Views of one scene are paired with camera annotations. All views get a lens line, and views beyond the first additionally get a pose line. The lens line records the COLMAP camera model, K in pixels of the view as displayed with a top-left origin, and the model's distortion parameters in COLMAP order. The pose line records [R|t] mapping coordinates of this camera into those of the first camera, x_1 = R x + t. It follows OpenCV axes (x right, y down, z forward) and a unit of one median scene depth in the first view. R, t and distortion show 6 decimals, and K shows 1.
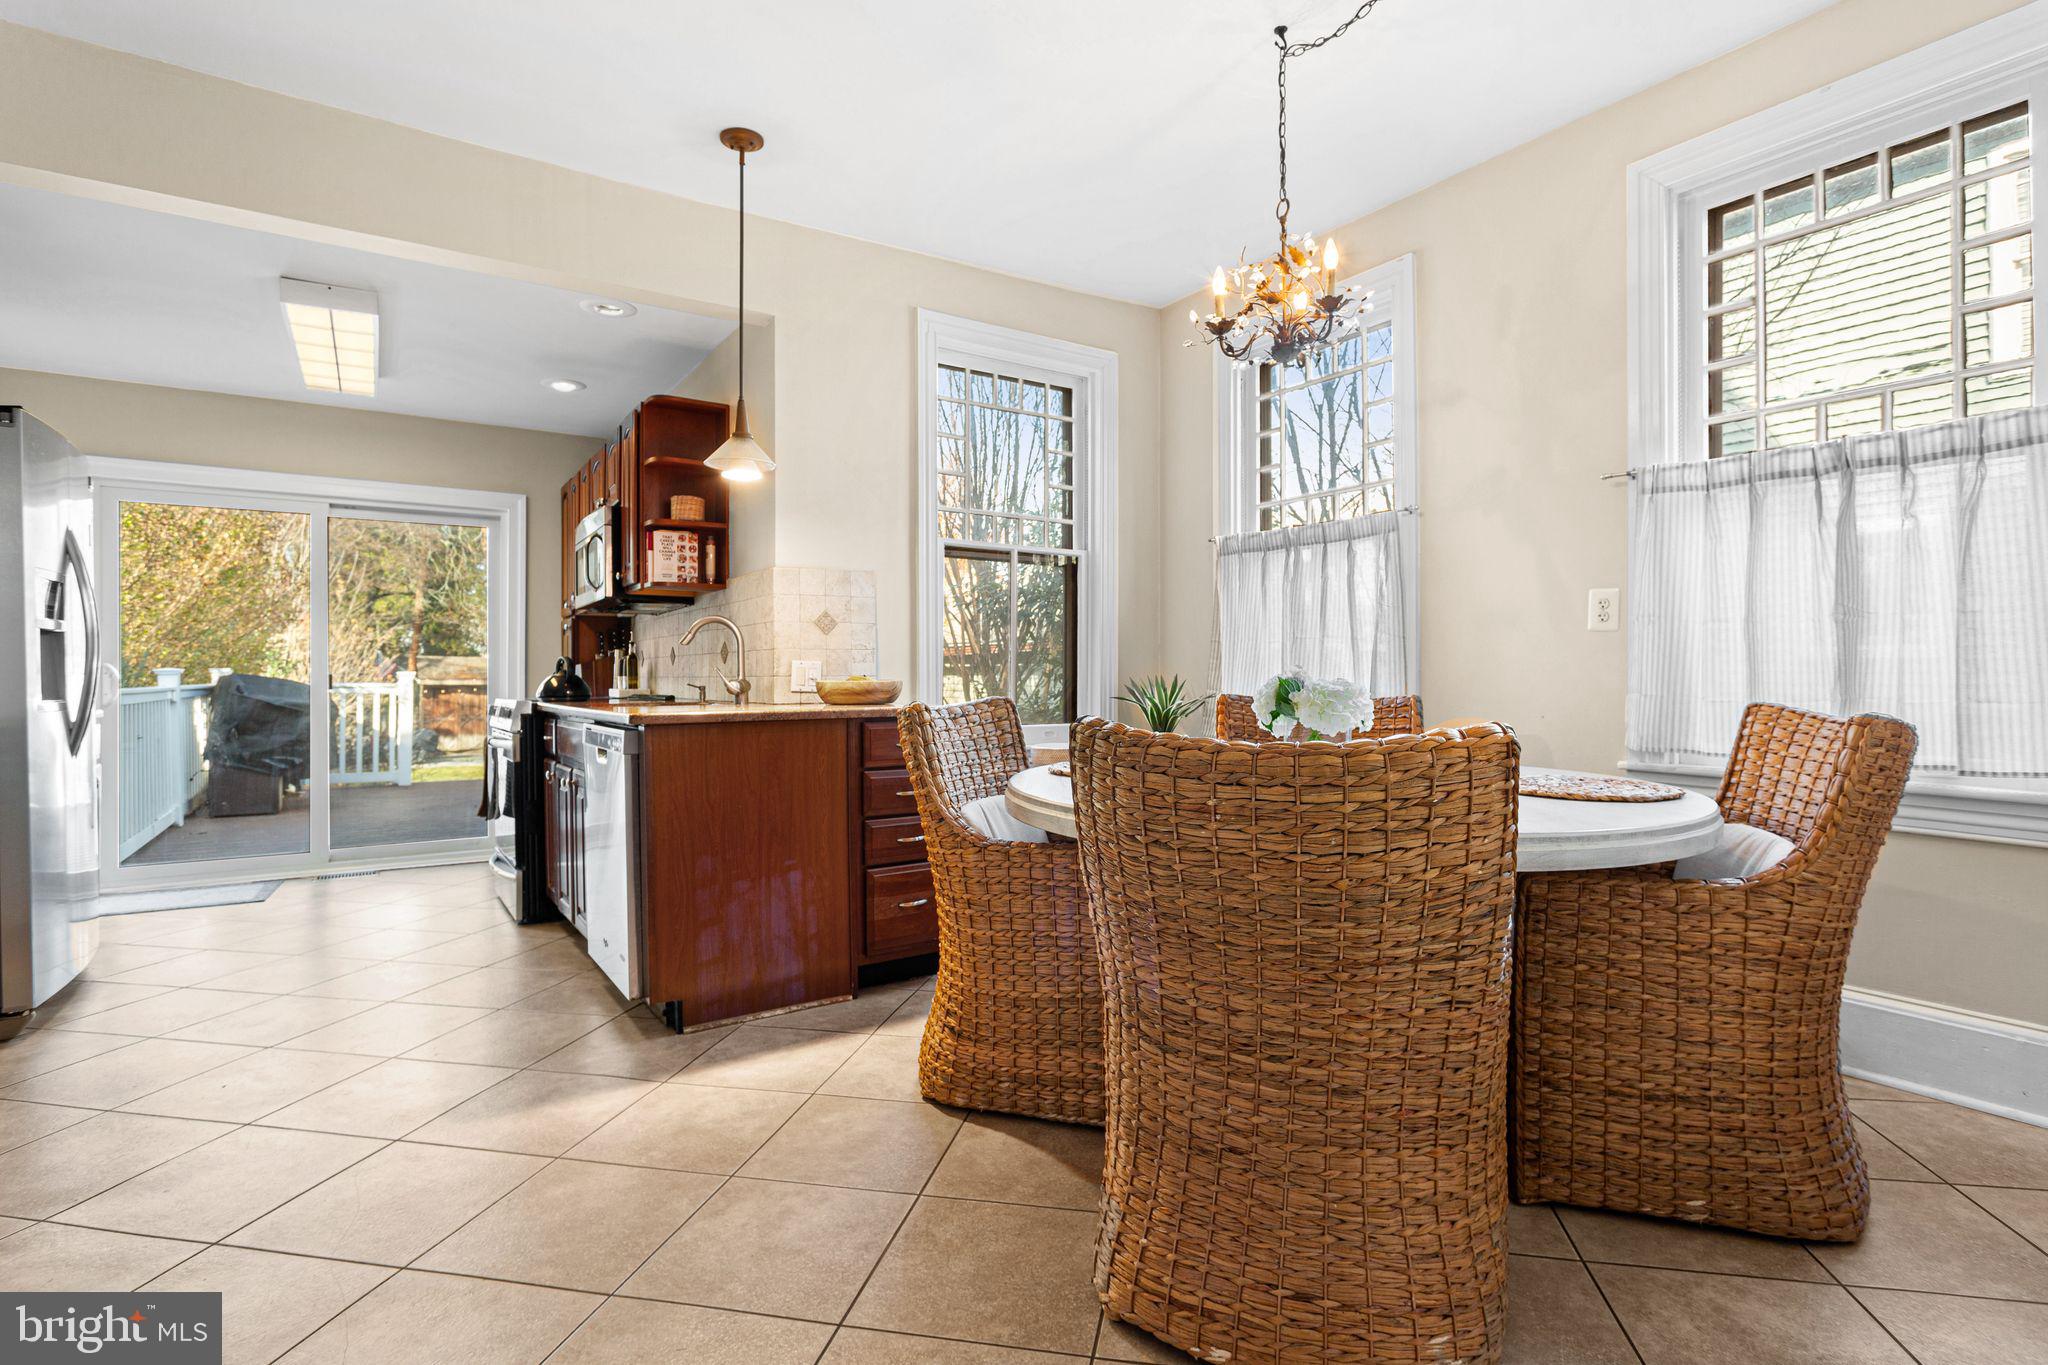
lens RADIAL K [[948.1, 0, 974.7], [0, 948.1, 667.6], [0, 0, 1]] dist [-0.000773, 0.003722]
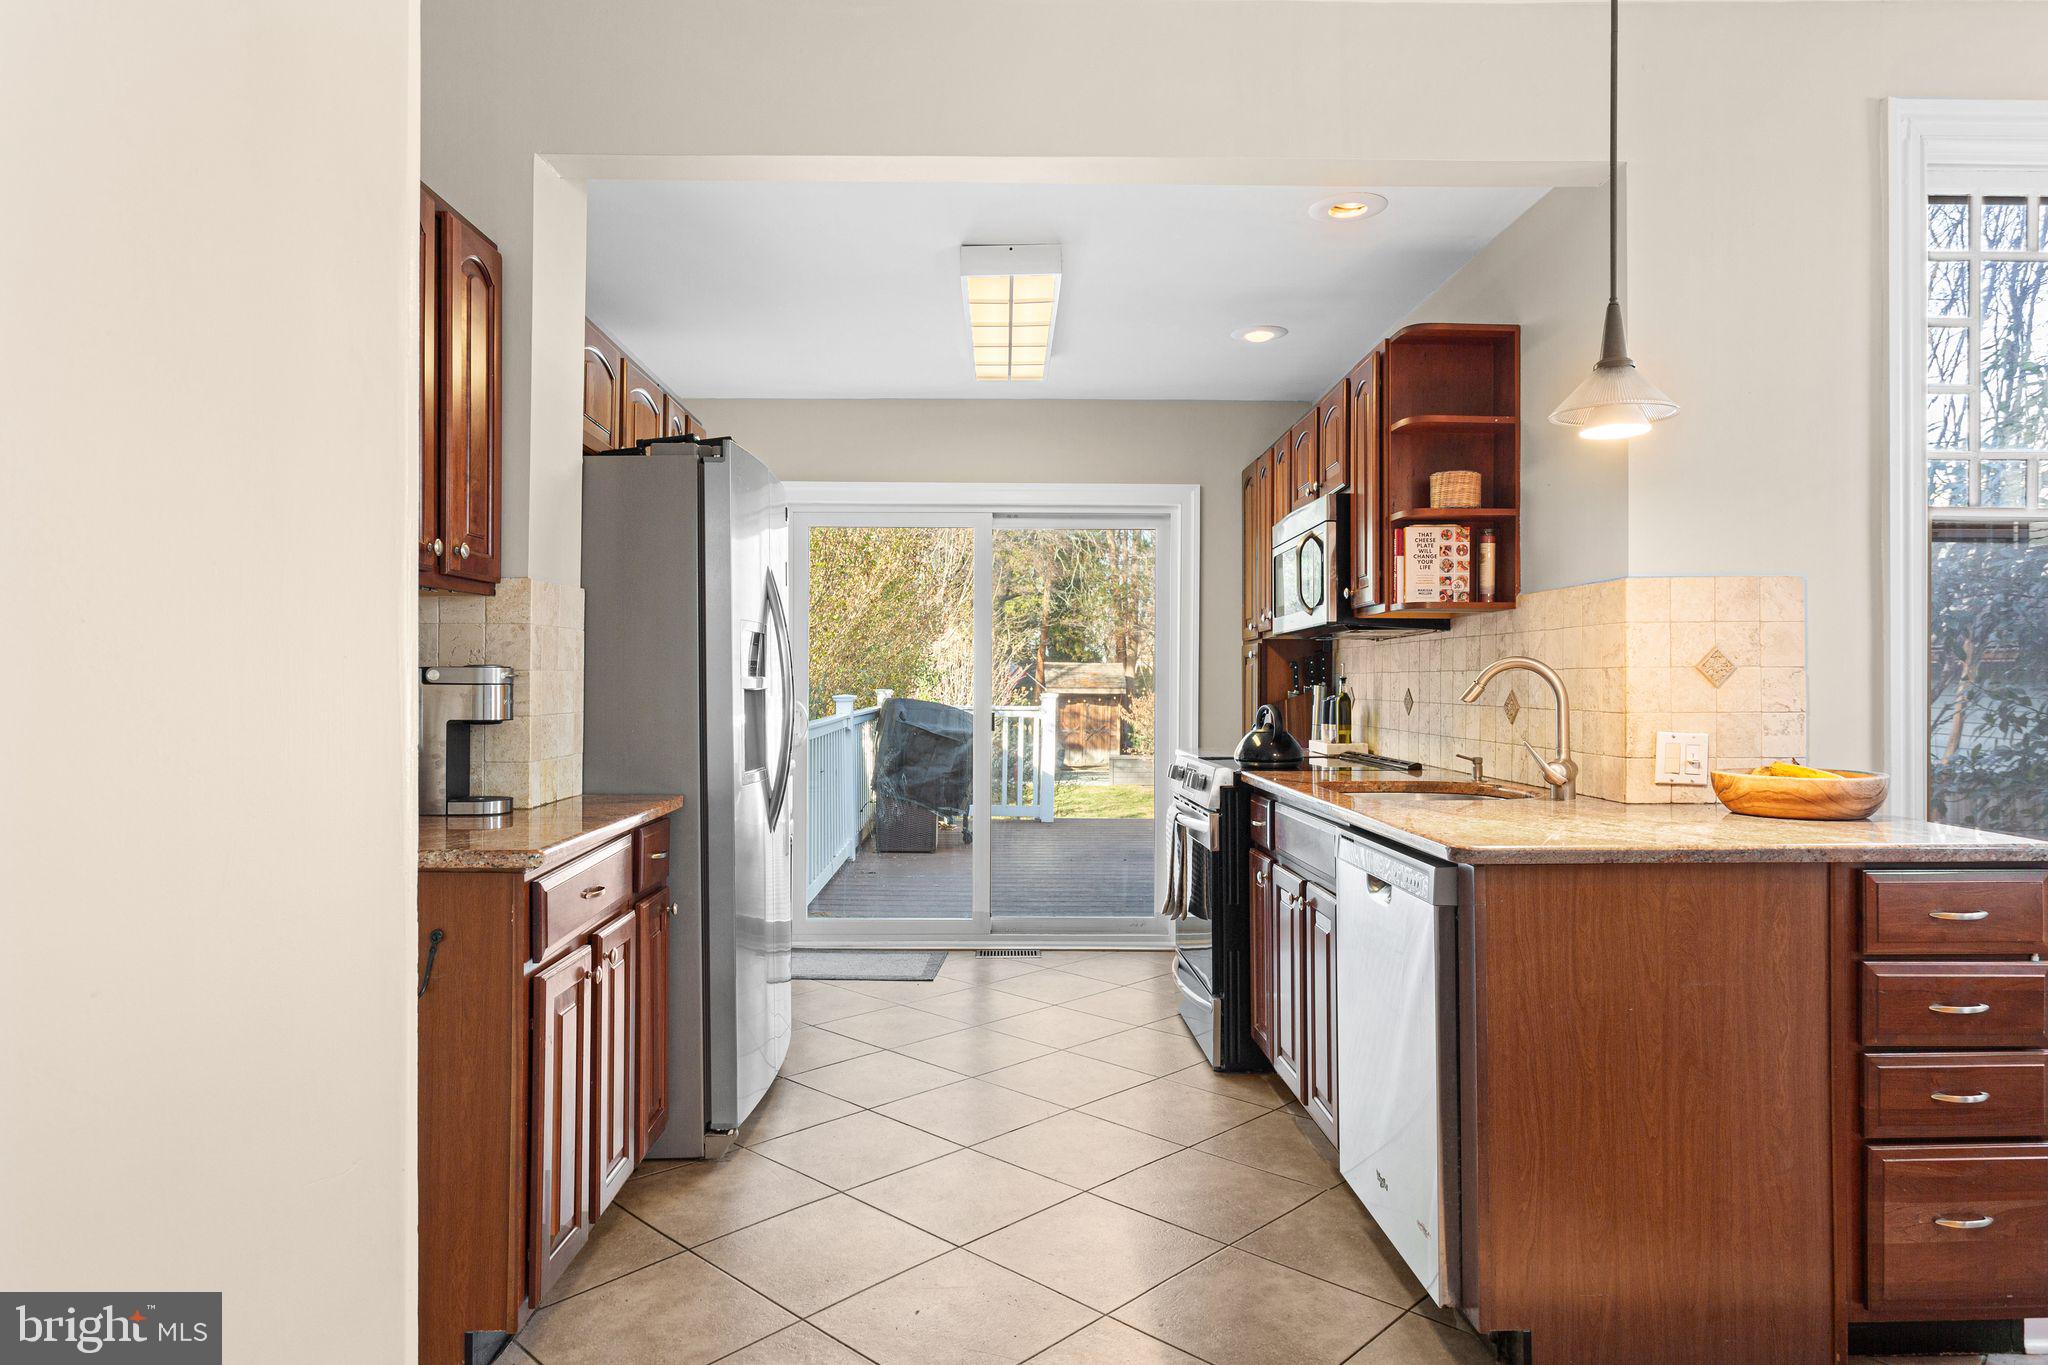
lens RADIAL K [[1179.7, 0, 1024.0], [0, 1179.7, 682.5], [0, 0, 1]] dist [0.006307, 0.001556]
pose [[0.854081, 0.010089, -0.520042, -0.129134], [-0.006829, 0.999943, 0.008185, -0.037202], [0.520095, -0.003440, 0.854101, 0.133873]]
